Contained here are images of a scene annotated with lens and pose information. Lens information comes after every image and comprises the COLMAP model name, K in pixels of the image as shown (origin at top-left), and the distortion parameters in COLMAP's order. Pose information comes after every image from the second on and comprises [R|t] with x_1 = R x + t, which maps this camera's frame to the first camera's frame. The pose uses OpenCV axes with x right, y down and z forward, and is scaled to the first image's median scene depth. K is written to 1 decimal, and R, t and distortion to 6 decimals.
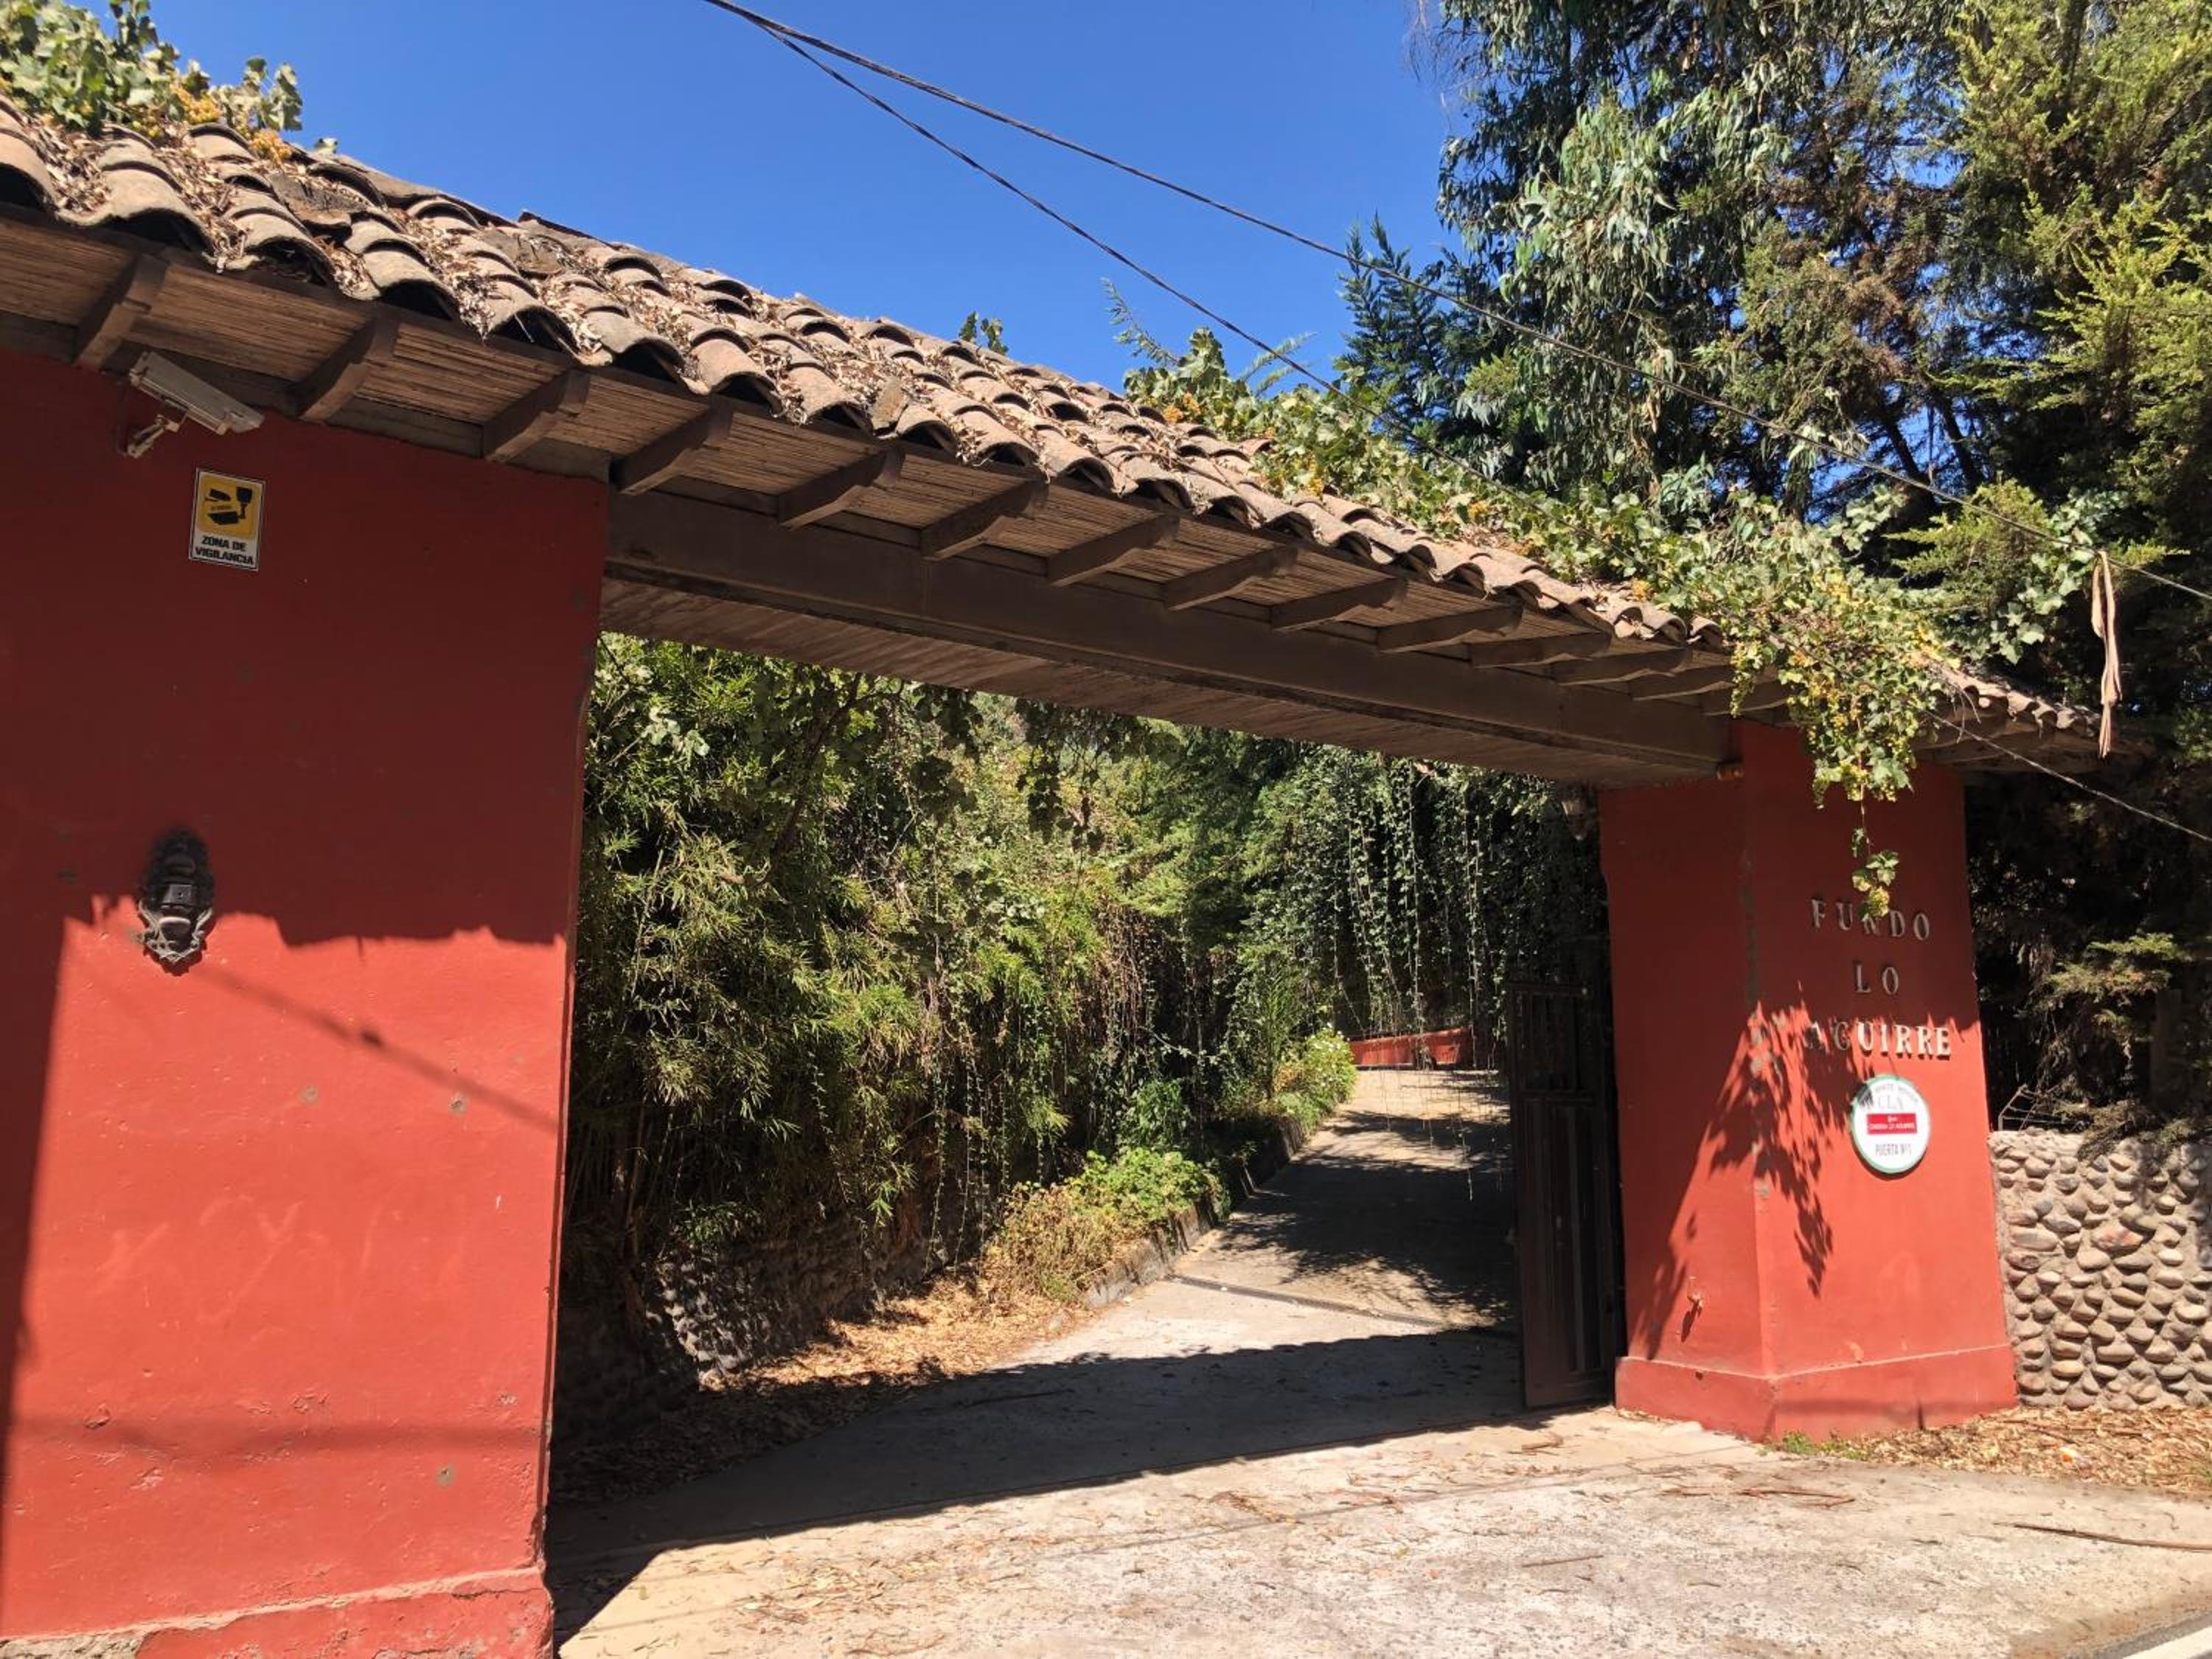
lens RADIAL K [[1815.2, 0, 1106.0], [0, 1815.2, 829.5], [0, 0, 1]] dist [0.081557, 0.000251]
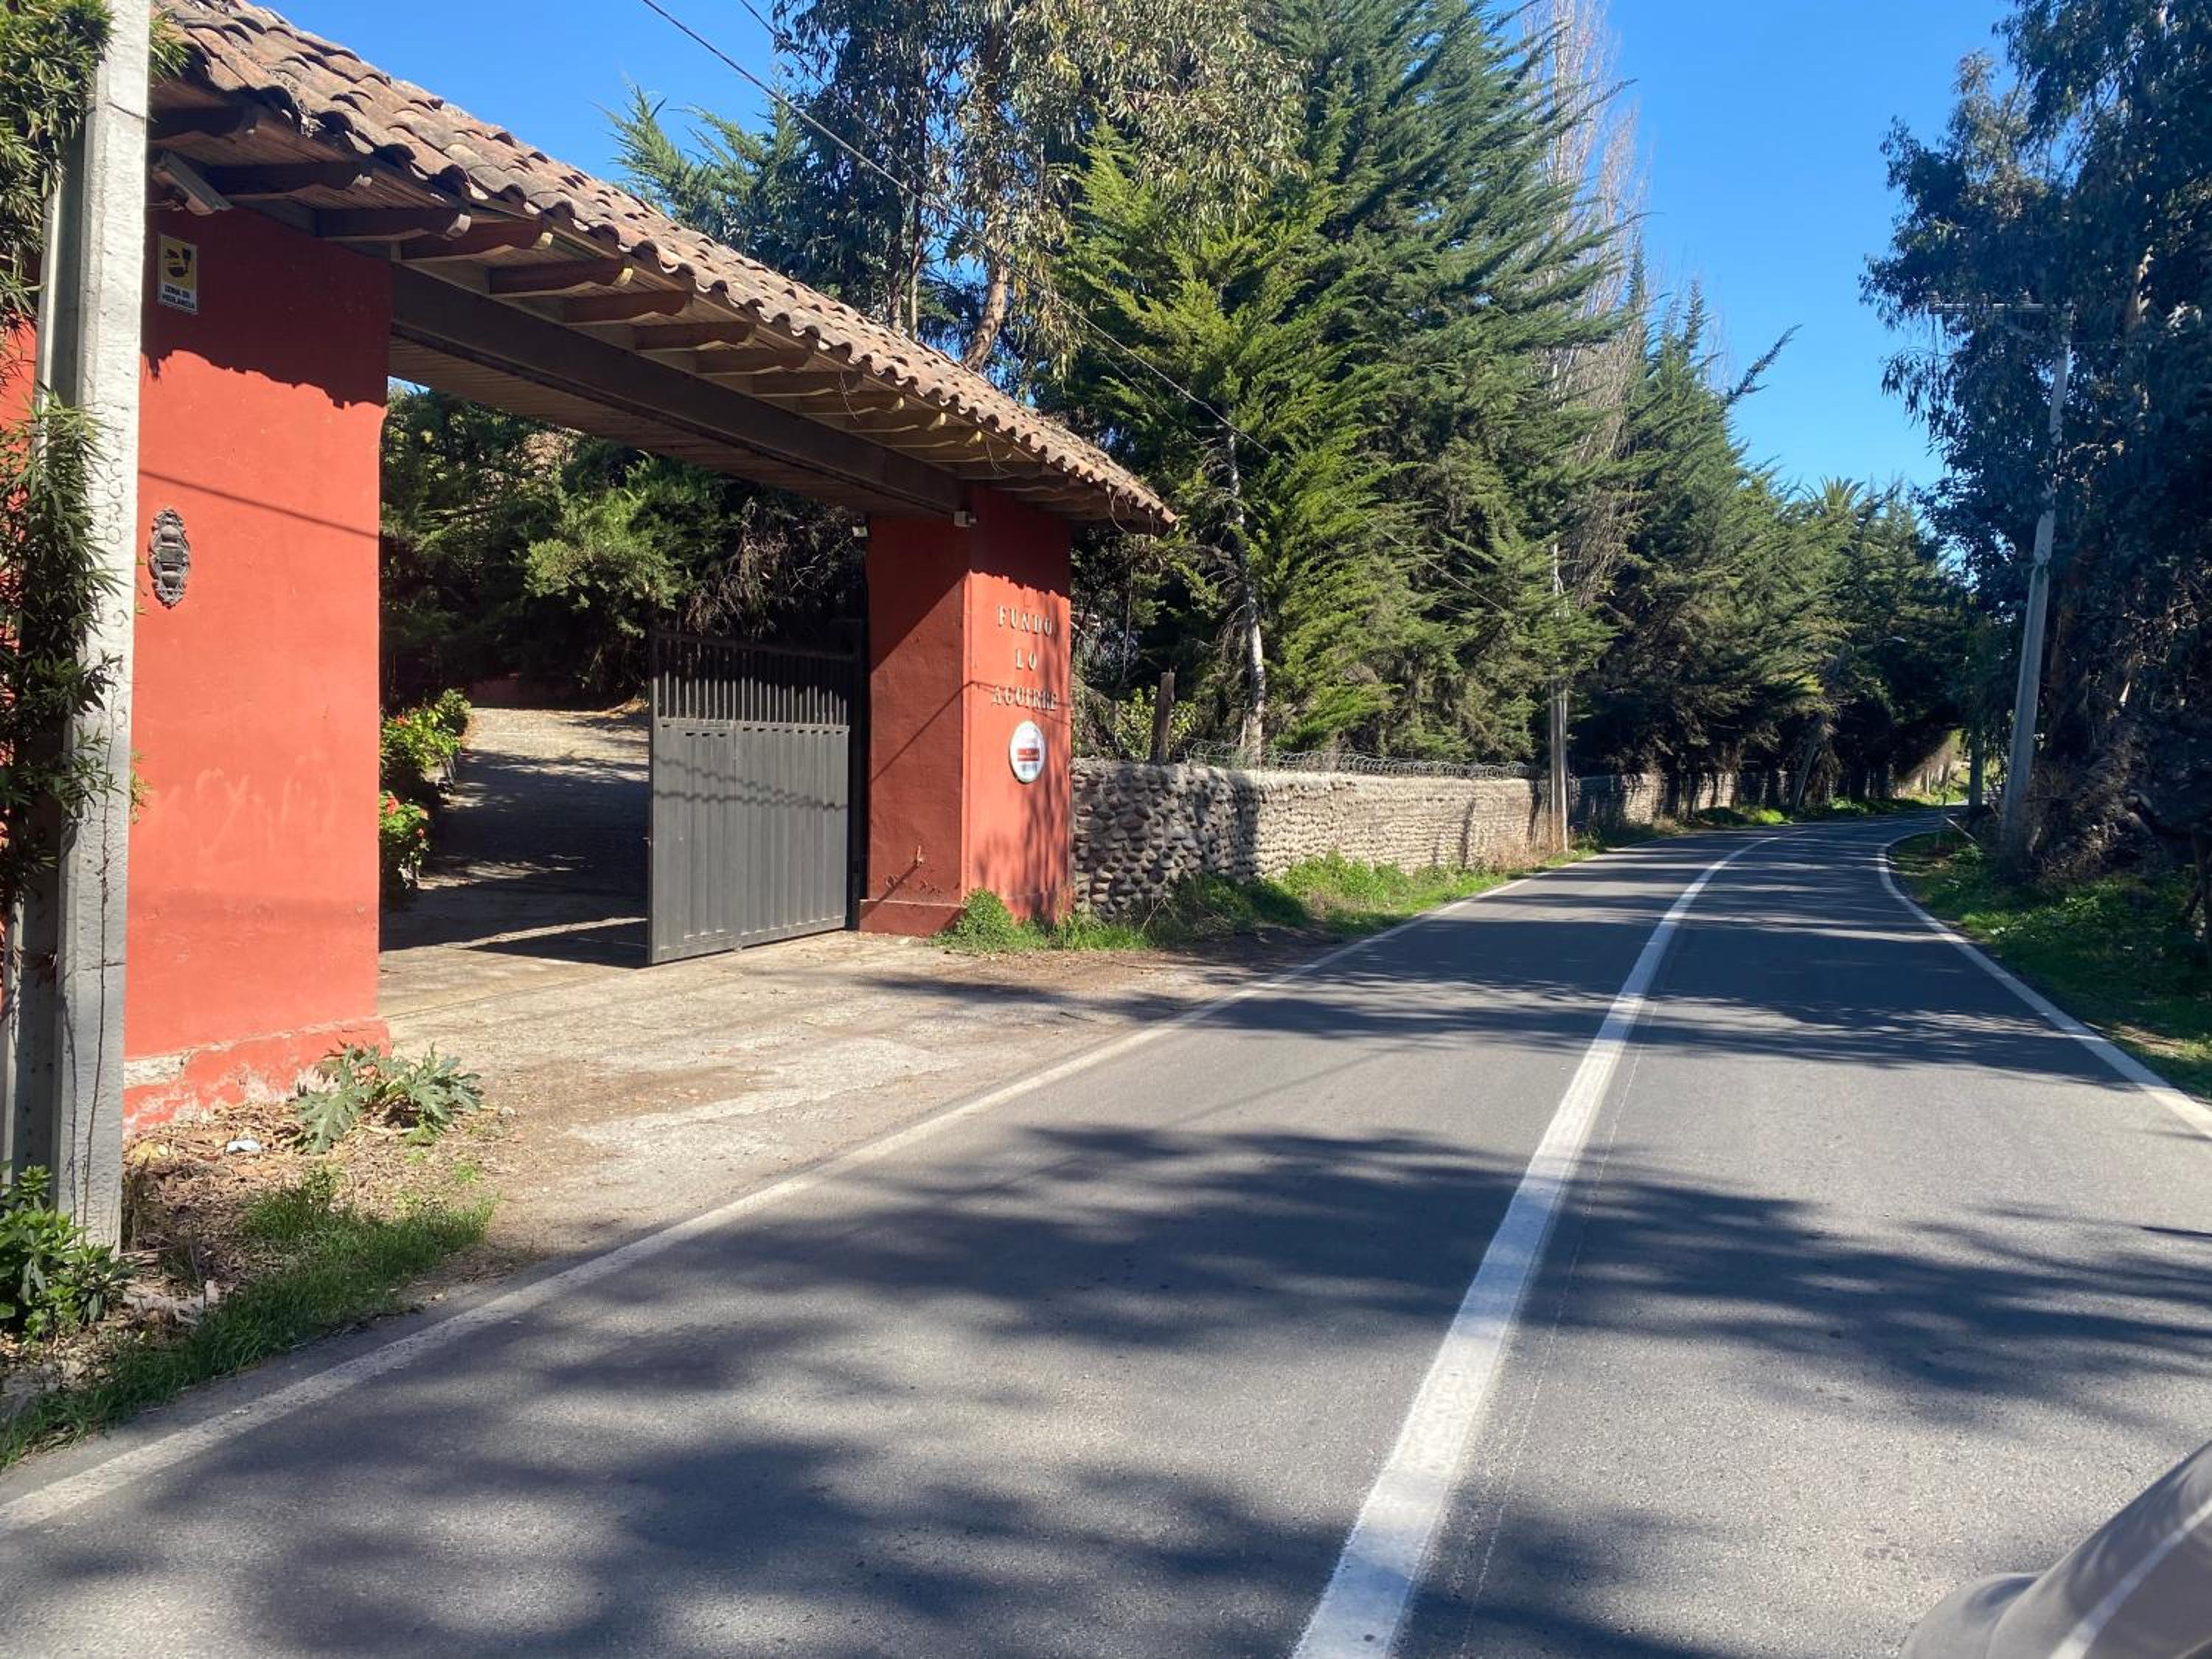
lens RADIAL K [[1815.2, 0, 1106.0], [0, 1815.2, 829.5], [0, 0, 1]] dist [0.081557, 0.000251]
pose [[0.834486, -0.002359, 0.551024, -0.647367], [-0.106554, 0.980425, 0.165567, -0.066437], [-0.540628, -0.196877, 0.817900, -0.538362]]
